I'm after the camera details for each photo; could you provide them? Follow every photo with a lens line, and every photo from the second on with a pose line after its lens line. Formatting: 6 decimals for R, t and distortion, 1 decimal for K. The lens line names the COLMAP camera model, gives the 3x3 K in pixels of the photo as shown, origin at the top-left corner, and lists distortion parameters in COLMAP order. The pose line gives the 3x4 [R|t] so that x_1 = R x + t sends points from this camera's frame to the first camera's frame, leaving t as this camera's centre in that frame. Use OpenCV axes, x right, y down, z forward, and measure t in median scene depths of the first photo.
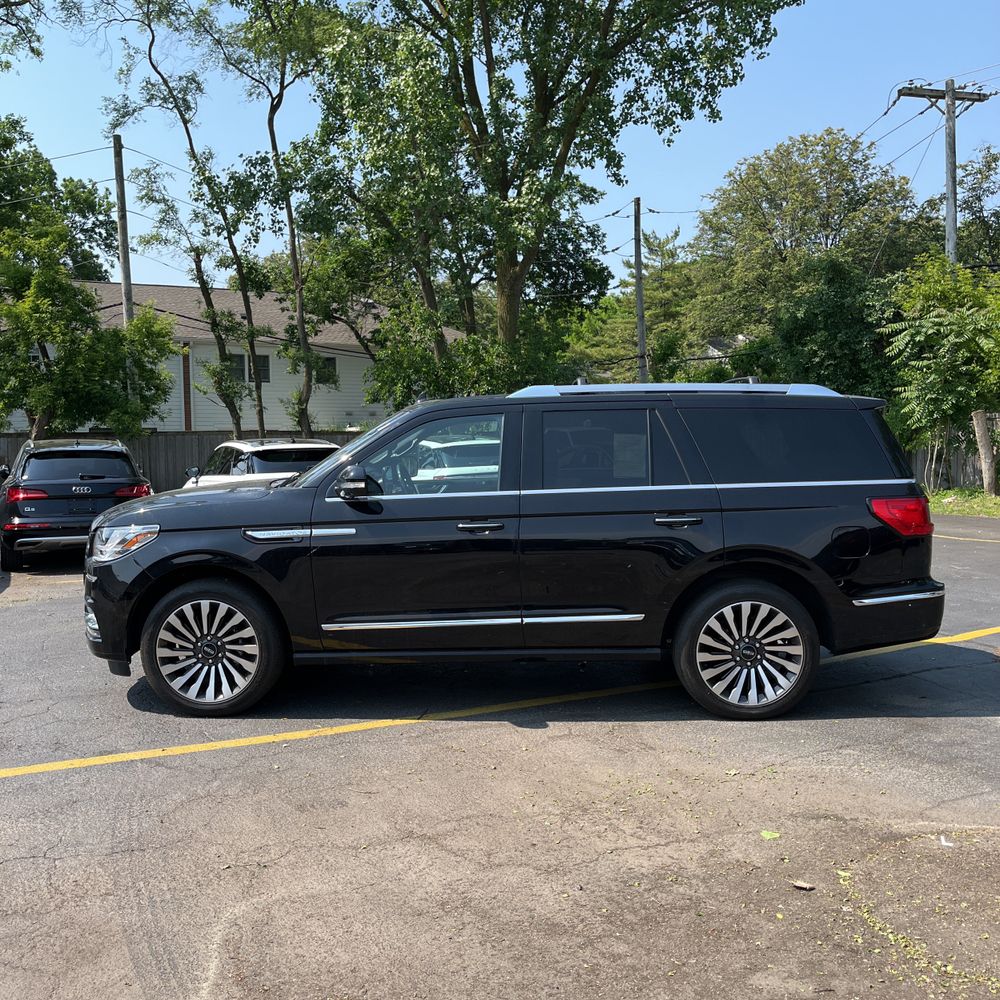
lens RADIAL K [[1015.2, 0, 500.0], [0, 1015.2, 500.0], [0, 0, 1]] dist [0.025287, -0.003087]
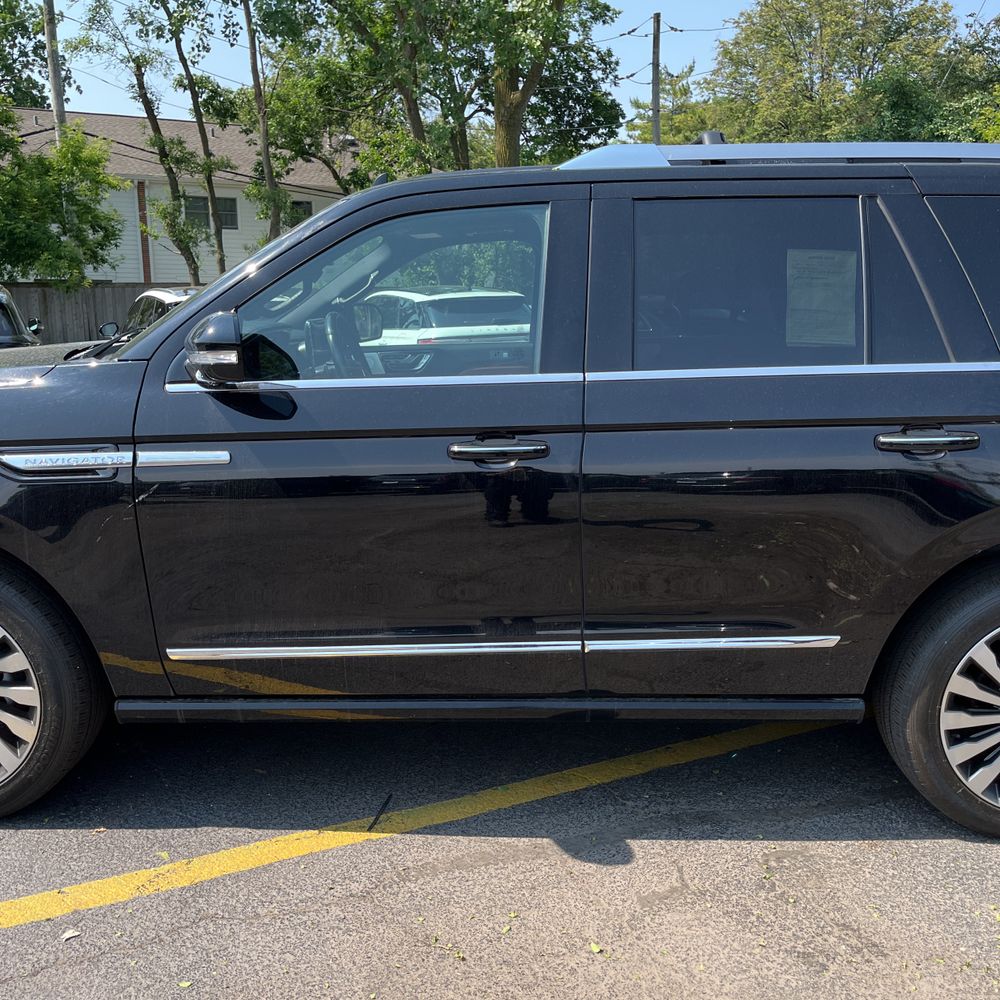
lens RADIAL K [[1015.2, 0, 500.0], [0, 1015.2, 500.0], [0, 0, 1]] dist [0.025287, -0.003087]
pose [[0.999931, 0.007324, 0.009237, -0.005741], [-0.008493, 0.990997, 0.133616, -0.003361], [-0.008176, -0.133685, 0.990990, 0.135701]]
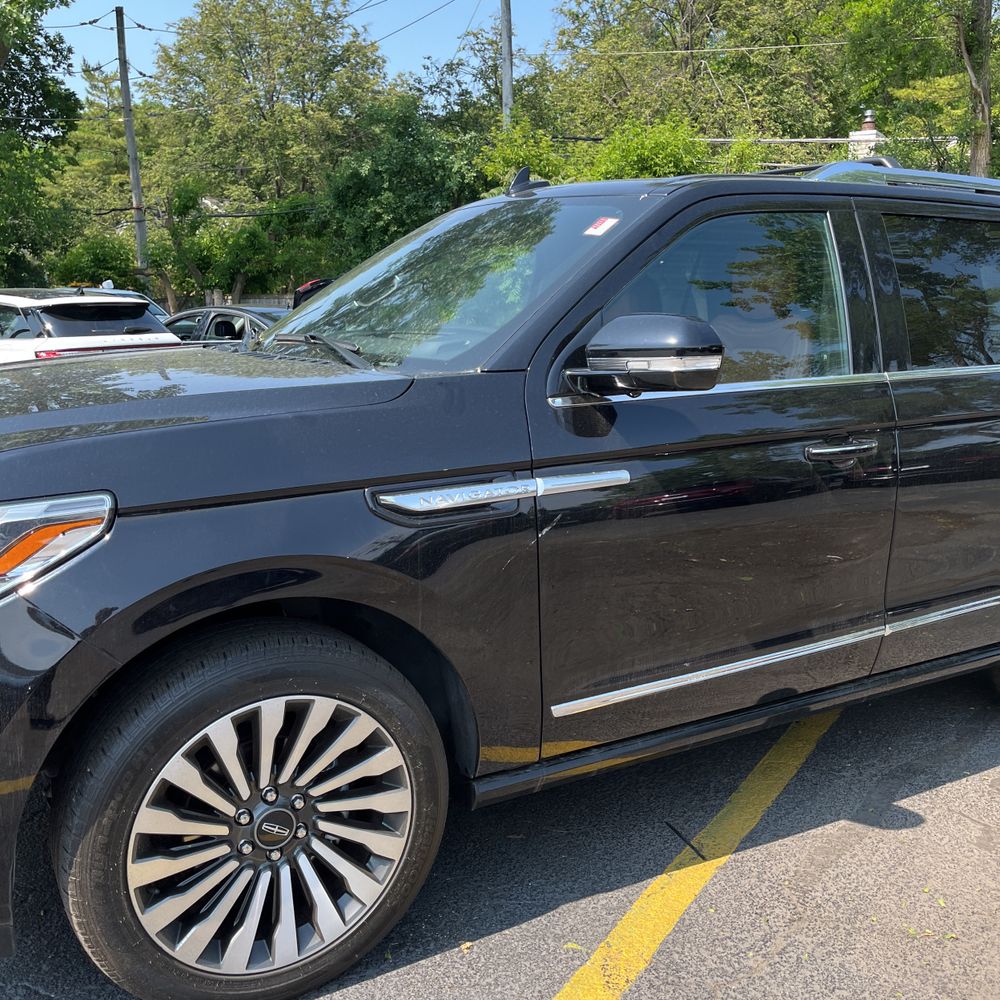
lens RADIAL K [[1013.5, 0, 514.4], [0, 1013.5, 497.2], [0, 0, 1]] dist [0.020194, 0.003388]
pose [[0.843409, -0.075106, 0.531997, -0.102892], [0.012446, 0.992646, 0.120408, -0.002885], [-0.537128, -0.094932, 0.838142, 0.172119]]
